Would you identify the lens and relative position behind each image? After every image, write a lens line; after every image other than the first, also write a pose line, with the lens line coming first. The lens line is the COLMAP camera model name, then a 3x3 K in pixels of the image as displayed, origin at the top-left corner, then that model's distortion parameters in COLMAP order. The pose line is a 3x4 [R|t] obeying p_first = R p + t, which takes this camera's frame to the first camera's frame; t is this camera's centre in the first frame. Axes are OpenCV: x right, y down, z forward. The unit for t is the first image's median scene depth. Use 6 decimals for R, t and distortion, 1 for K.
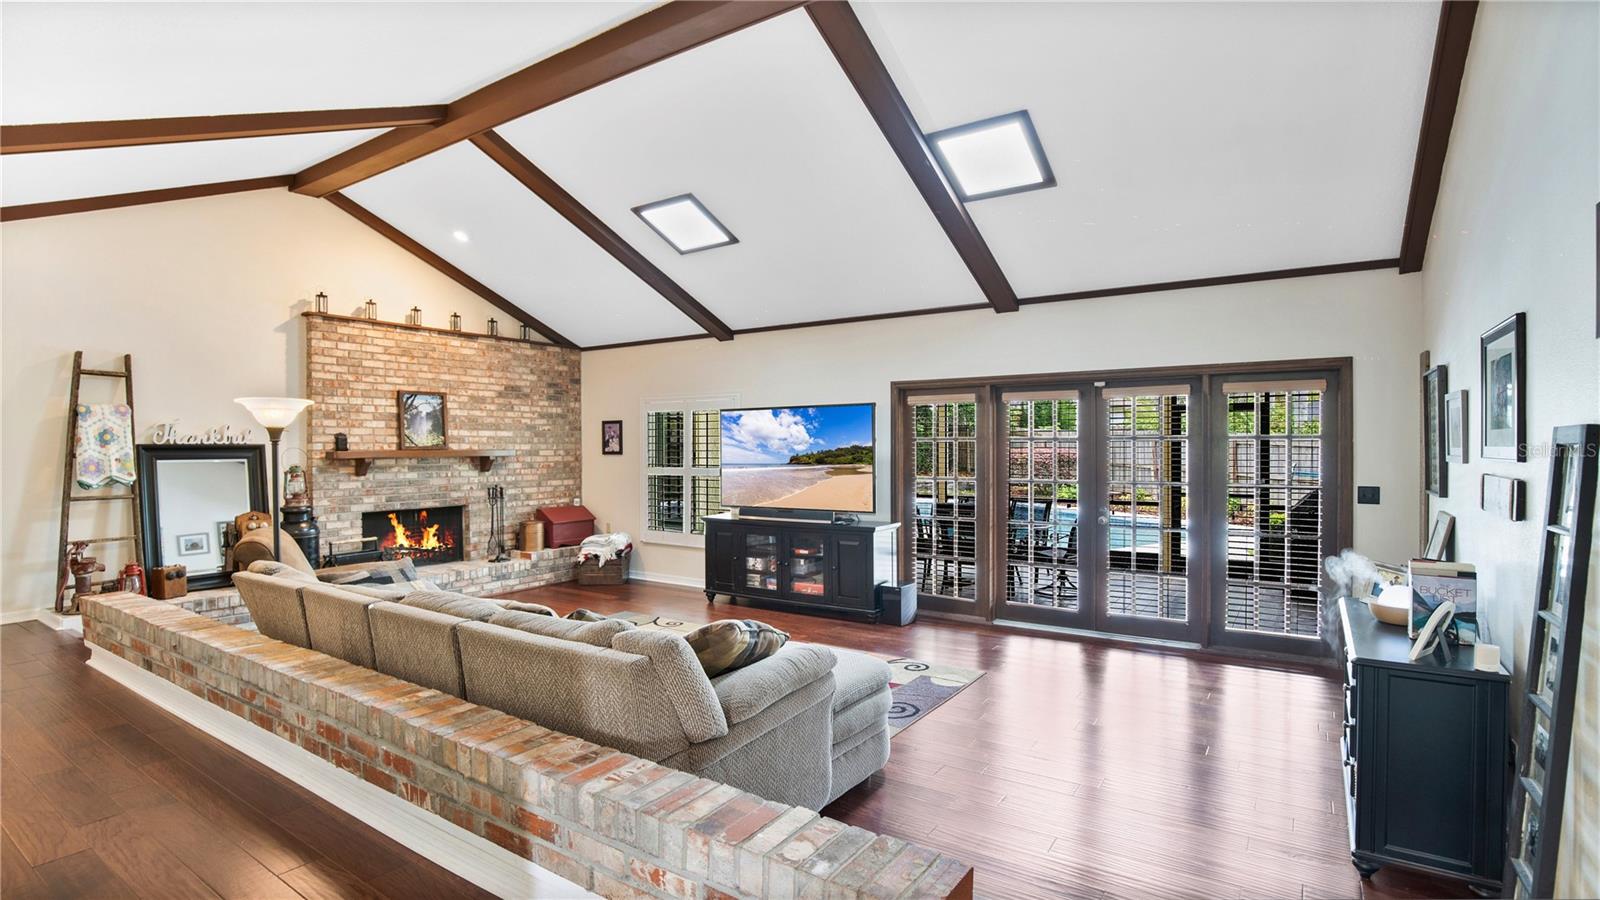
lens RADIAL K [[736.9, 0, 790.9], [0, 736.9, 448.9], [0, 0, 1]] dist [-0.027305, 0.001278]
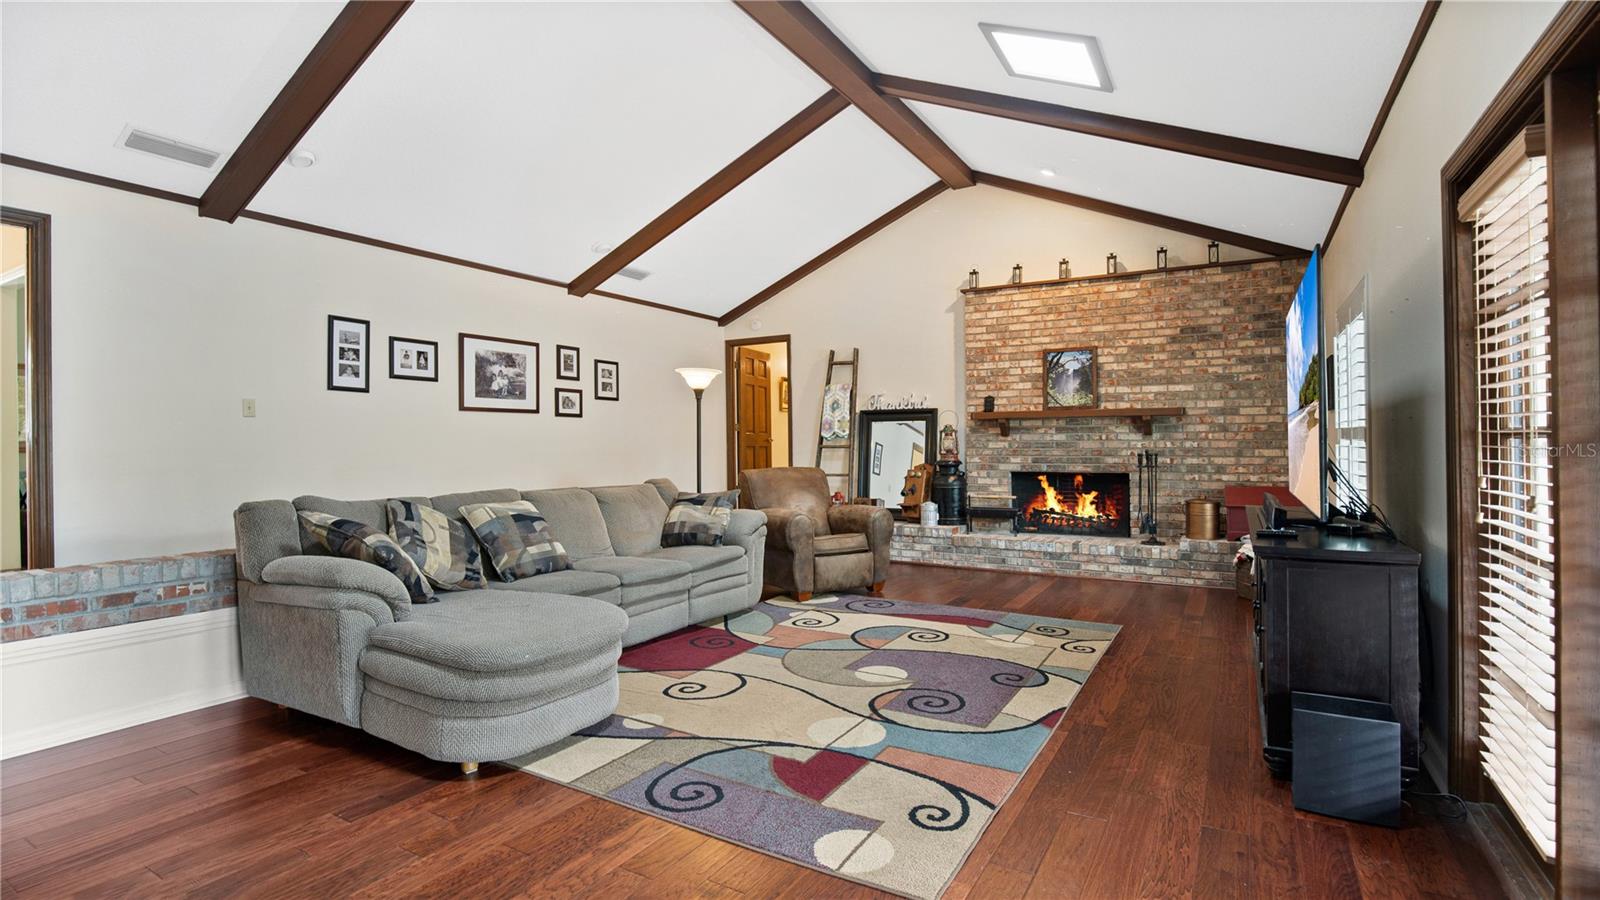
lens RADIAL K [[736.9, 0, 794.6], [0, 736.9, 448.3], [0, 0, 1]] dist [-0.027305, 0.001278]
pose [[0.092523, 0.013249, -0.995622, 0.394495], [0.002669, 0.999905, 0.013554, 0.035921], [0.995707, -0.003912, 0.092479, 0.550827]]
